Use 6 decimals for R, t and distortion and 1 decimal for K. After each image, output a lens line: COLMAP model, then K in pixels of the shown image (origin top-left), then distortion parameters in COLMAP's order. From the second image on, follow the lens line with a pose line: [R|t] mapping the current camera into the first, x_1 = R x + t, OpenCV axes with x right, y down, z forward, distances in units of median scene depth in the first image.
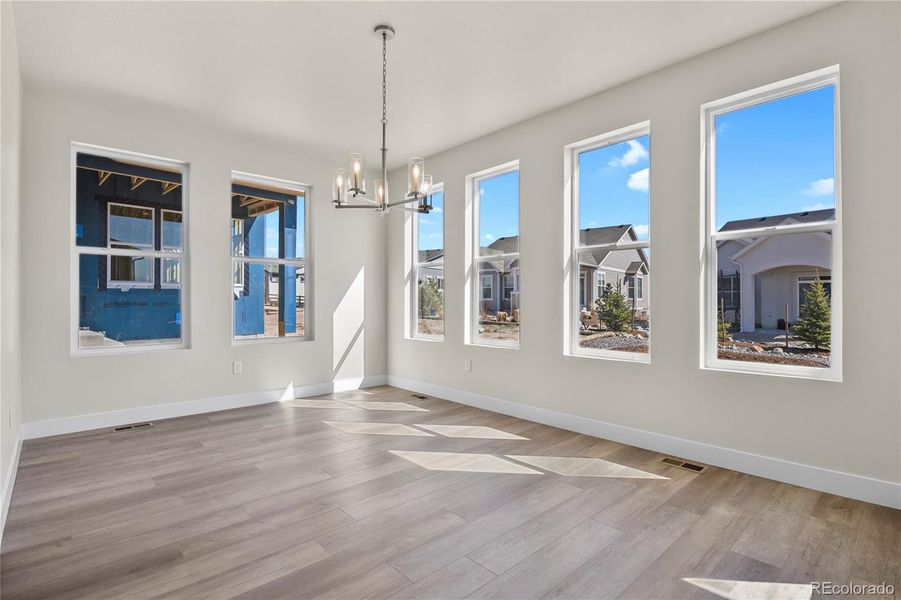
lens RADIAL K [[433.8, 0, 453.9], [0, 433.8, 300.4], [0, 0, 1]] dist [-0.007601, -0.002286]
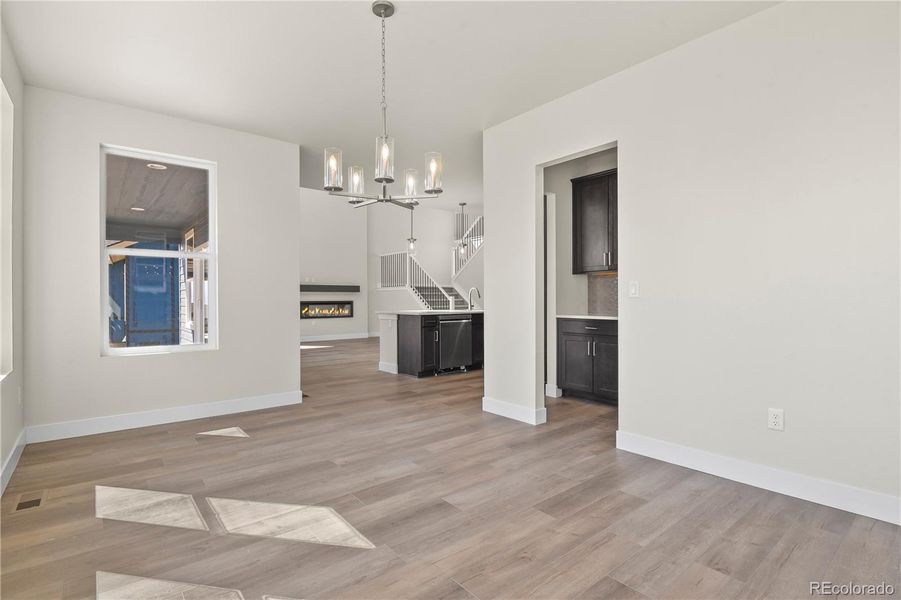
lens RADIAL K [[433.8, 0, 450.7], [0, 433.8, 291.4], [0, 0, 1]] dist [-0.007601, -0.002286]
pose [[-0.997973, 0.006684, 0.063286, -0.232180], [0.005473, 0.999799, -0.019283, -0.000028], [-0.063402, -0.018898, -0.997809, 1.241008]]
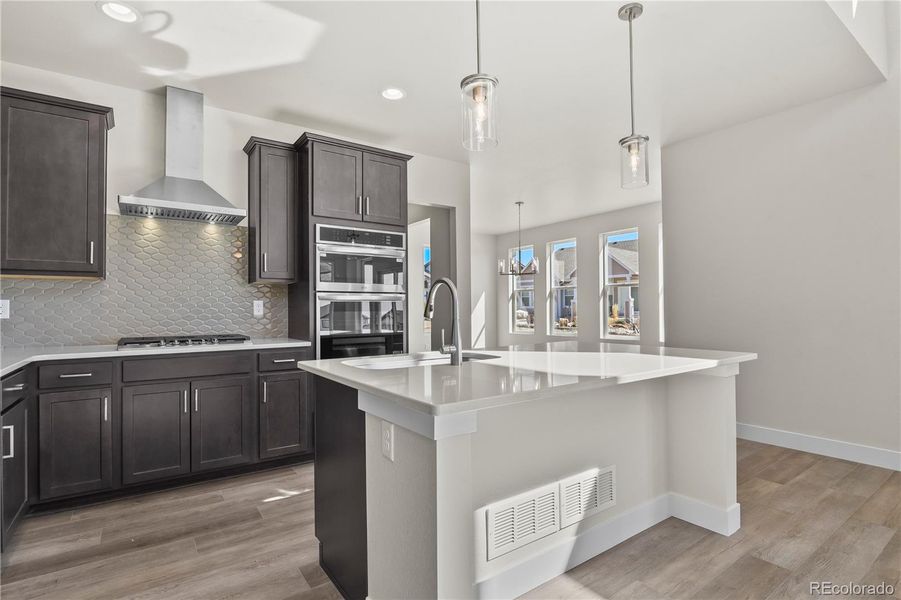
lens RADIAL K [[433.8, 0, 454.5], [0, 433.8, 301.1], [0, 0, 1]] dist [-0.007601, -0.002286]
pose [[0.991313, -0.012461, -0.130929, -0.135668], [0.010364, 0.999807, -0.016686, -0.016258], [0.131112, 0.015184, 0.991251, -0.967732]]
